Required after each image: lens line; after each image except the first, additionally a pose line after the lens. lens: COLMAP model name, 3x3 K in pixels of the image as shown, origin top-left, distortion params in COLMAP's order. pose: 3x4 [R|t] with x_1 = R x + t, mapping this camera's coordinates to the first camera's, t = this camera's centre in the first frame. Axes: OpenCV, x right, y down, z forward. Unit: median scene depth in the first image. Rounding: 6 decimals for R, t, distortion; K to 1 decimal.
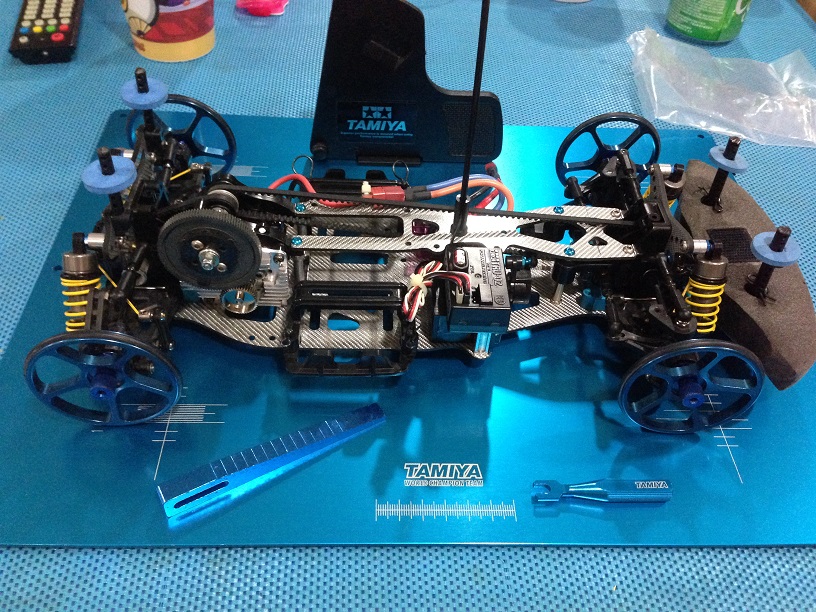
lens RADIAL K [[820.6, 0, 408.0], [0, 820.6, 306.0], [0, 0, 1]] dist [0.006957, -0.030548]
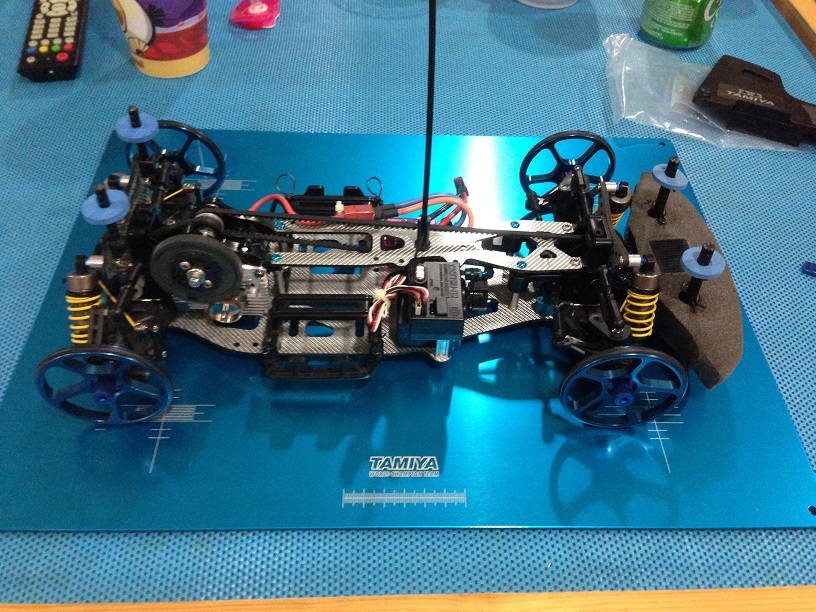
lens RADIAL K [[820.6, 0, 408.0], [0, 820.6, 306.0], [0, 0, 1]] dist [0.006957, -0.030548]
pose [[0.999817, -0.008510, -0.017152, 0.064104], [0.008986, 0.999571, 0.027885, -0.043861], [0.016907, -0.028034, 0.999464, -0.117397]]
